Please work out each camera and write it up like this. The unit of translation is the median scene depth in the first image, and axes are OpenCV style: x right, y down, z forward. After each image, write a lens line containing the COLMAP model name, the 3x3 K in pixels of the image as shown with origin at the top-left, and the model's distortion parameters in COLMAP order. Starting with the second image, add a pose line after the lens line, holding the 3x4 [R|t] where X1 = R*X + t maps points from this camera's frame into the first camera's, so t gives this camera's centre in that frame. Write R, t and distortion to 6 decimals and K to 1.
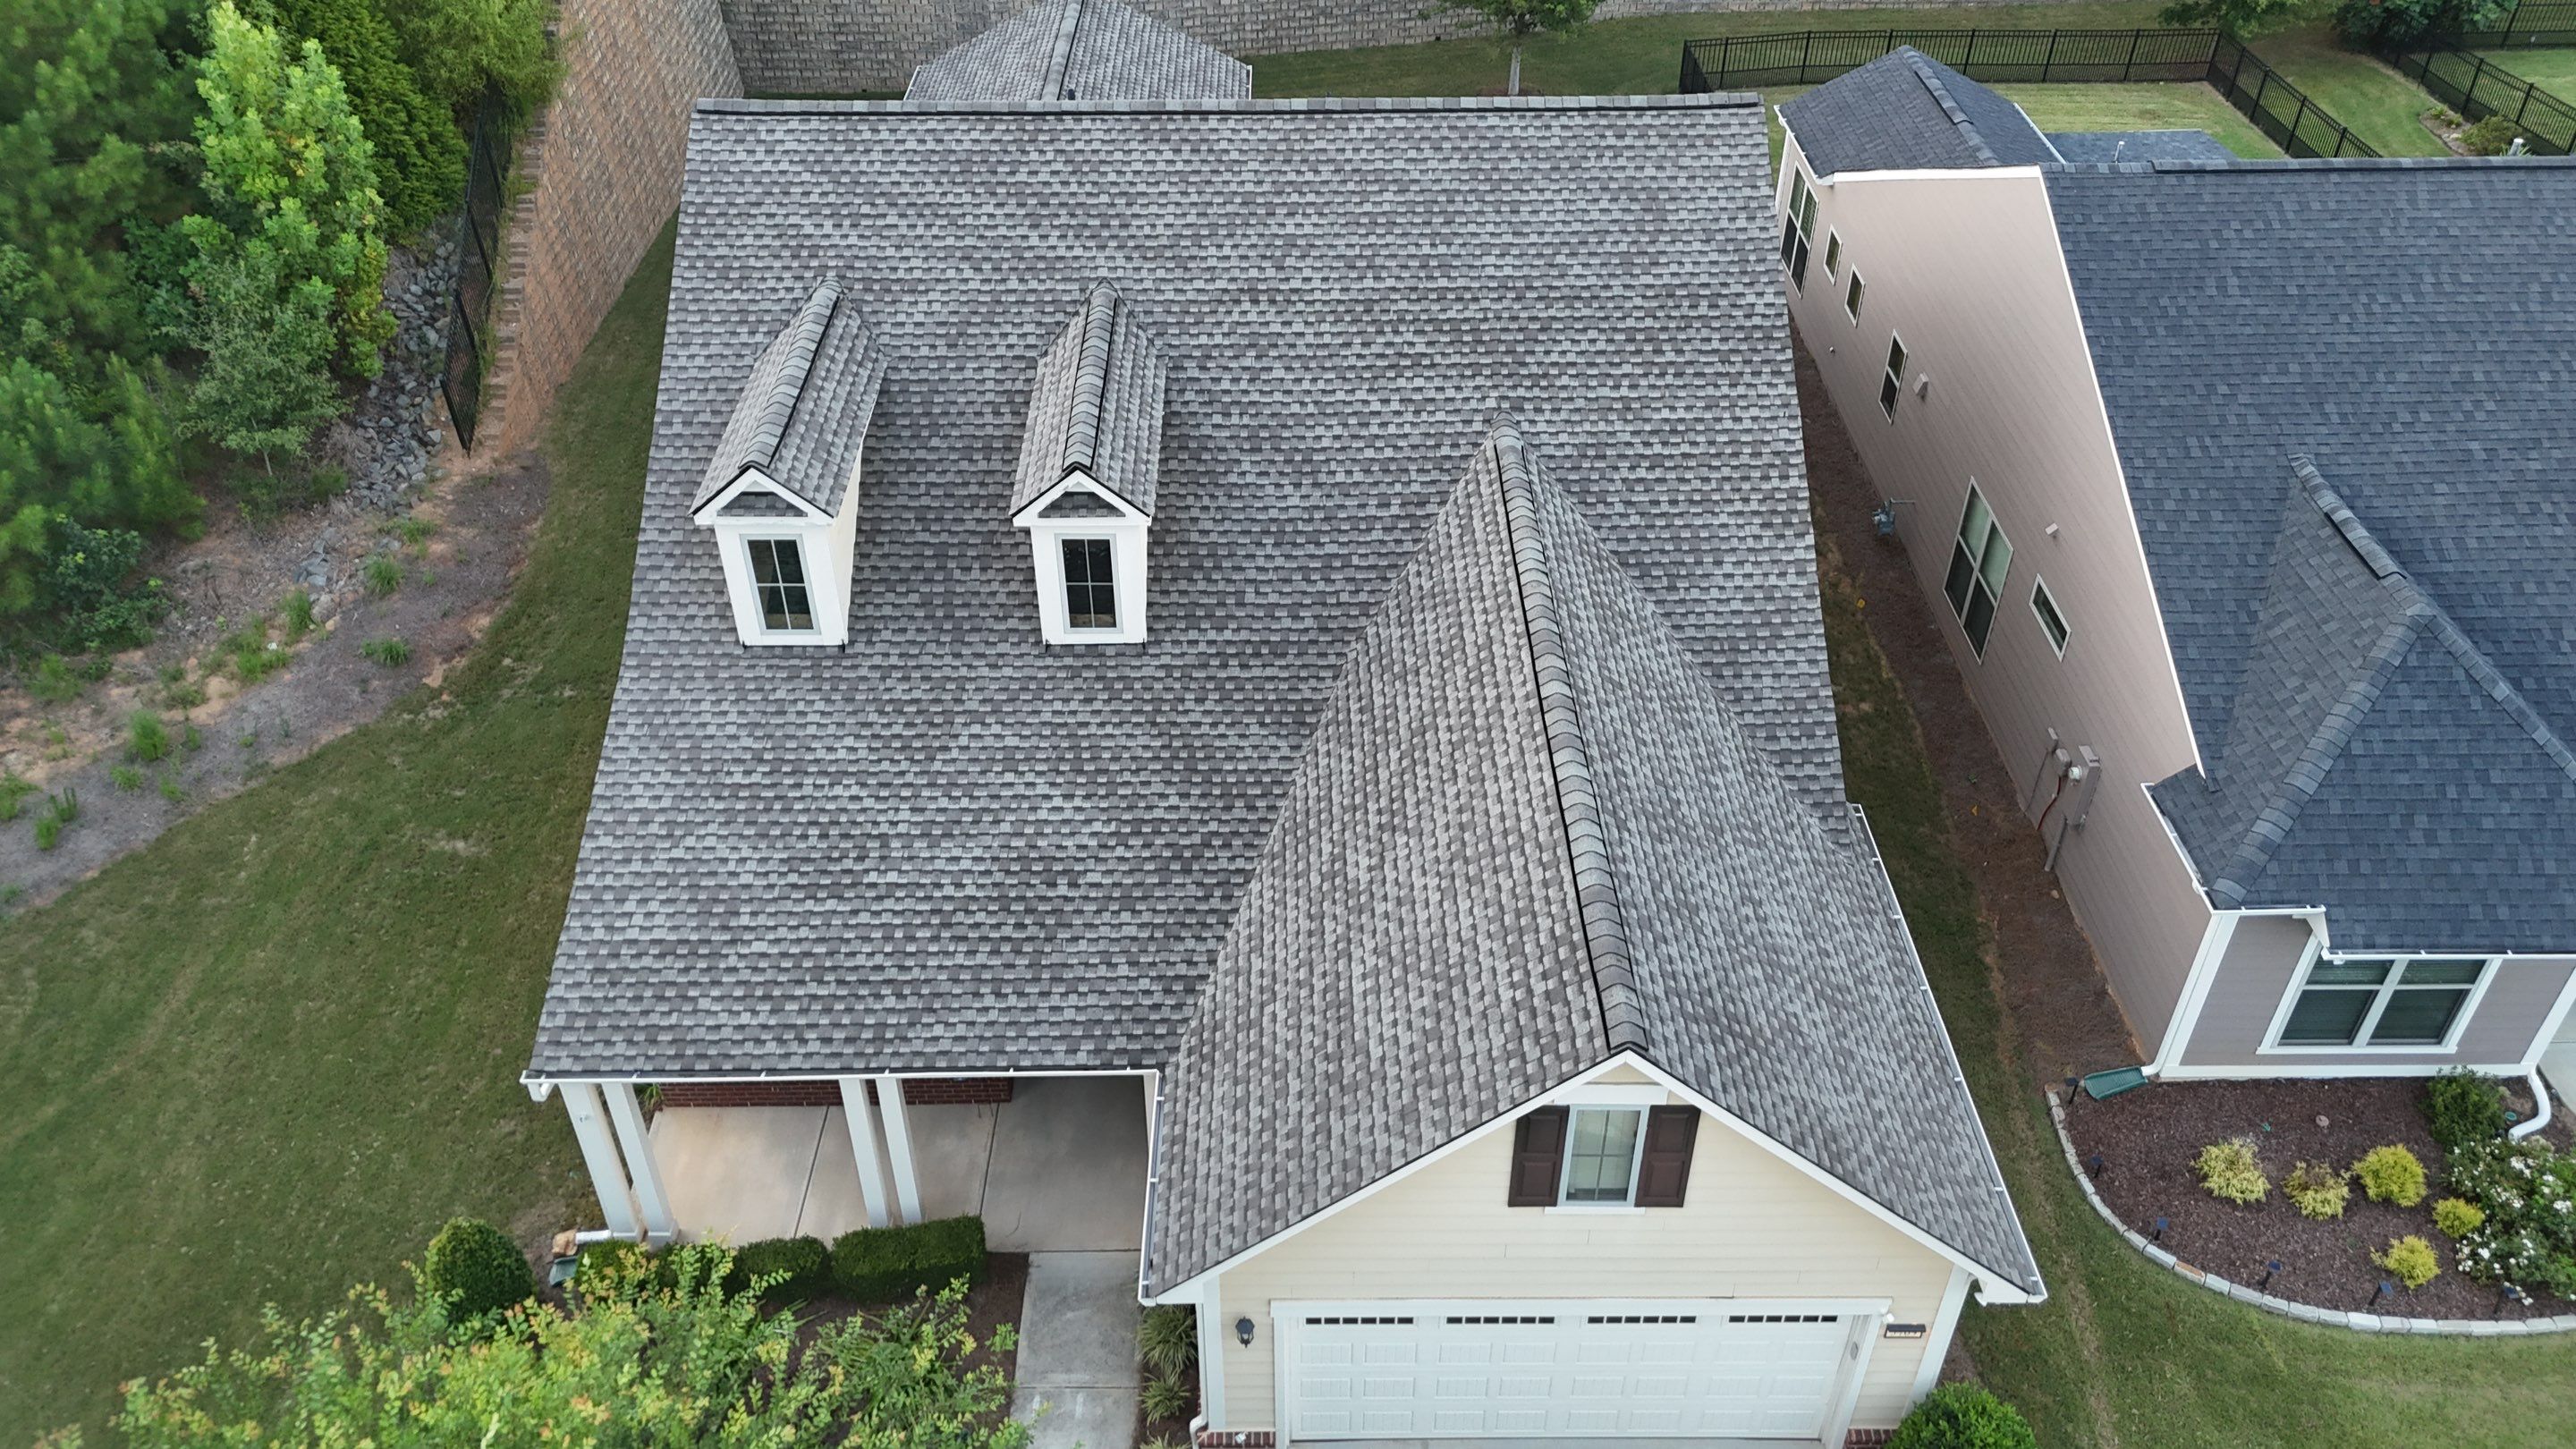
lens RADIAL K [[1893.0, 0, 1316.8], [0, 1893.0, 726.5], [0, 0, 1]] dist [0.115001, -0.154127]
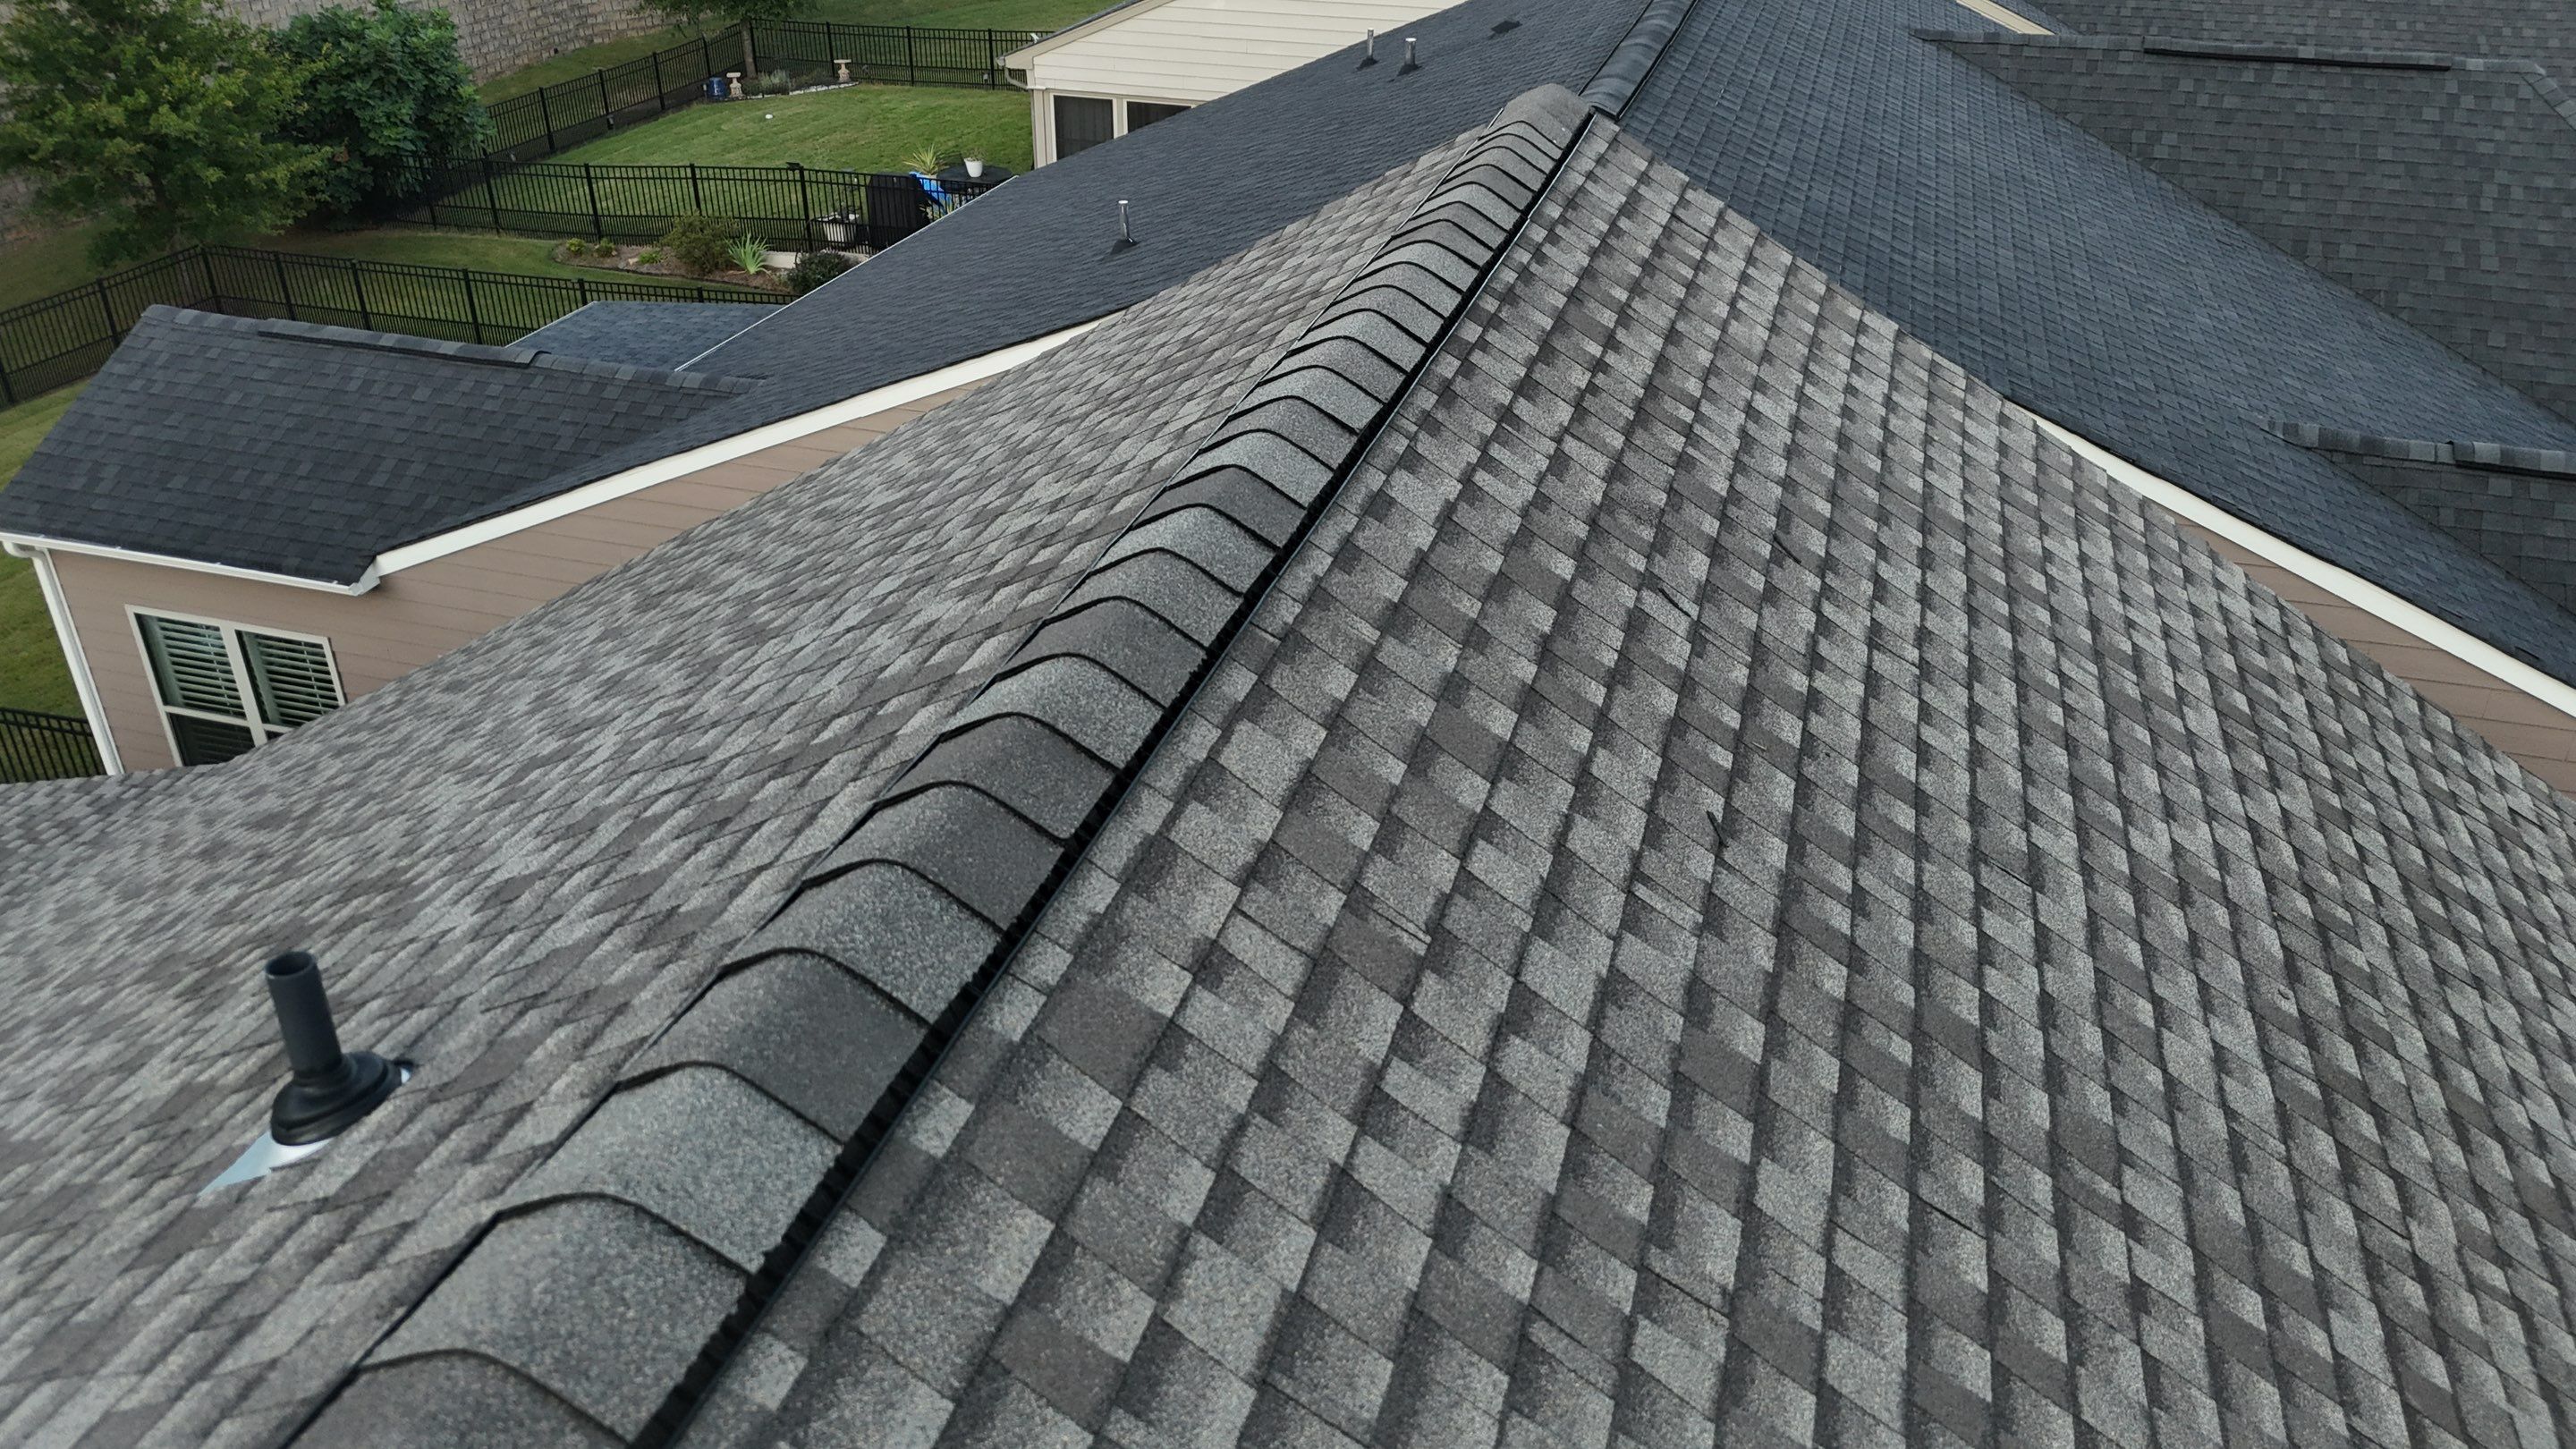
lens RADIAL K [[1884.2, 0, 1295.6], [0, 1884.2, 730.6], [0, 0, 1]] dist [0.070504, -0.063568]
pose [[0.291690, -0.473387, 0.831157, -0.066611], [0.582108, 0.777359, 0.238459, -0.363208], [-0.758991, 0.414267, 0.502310, 0.974202]]
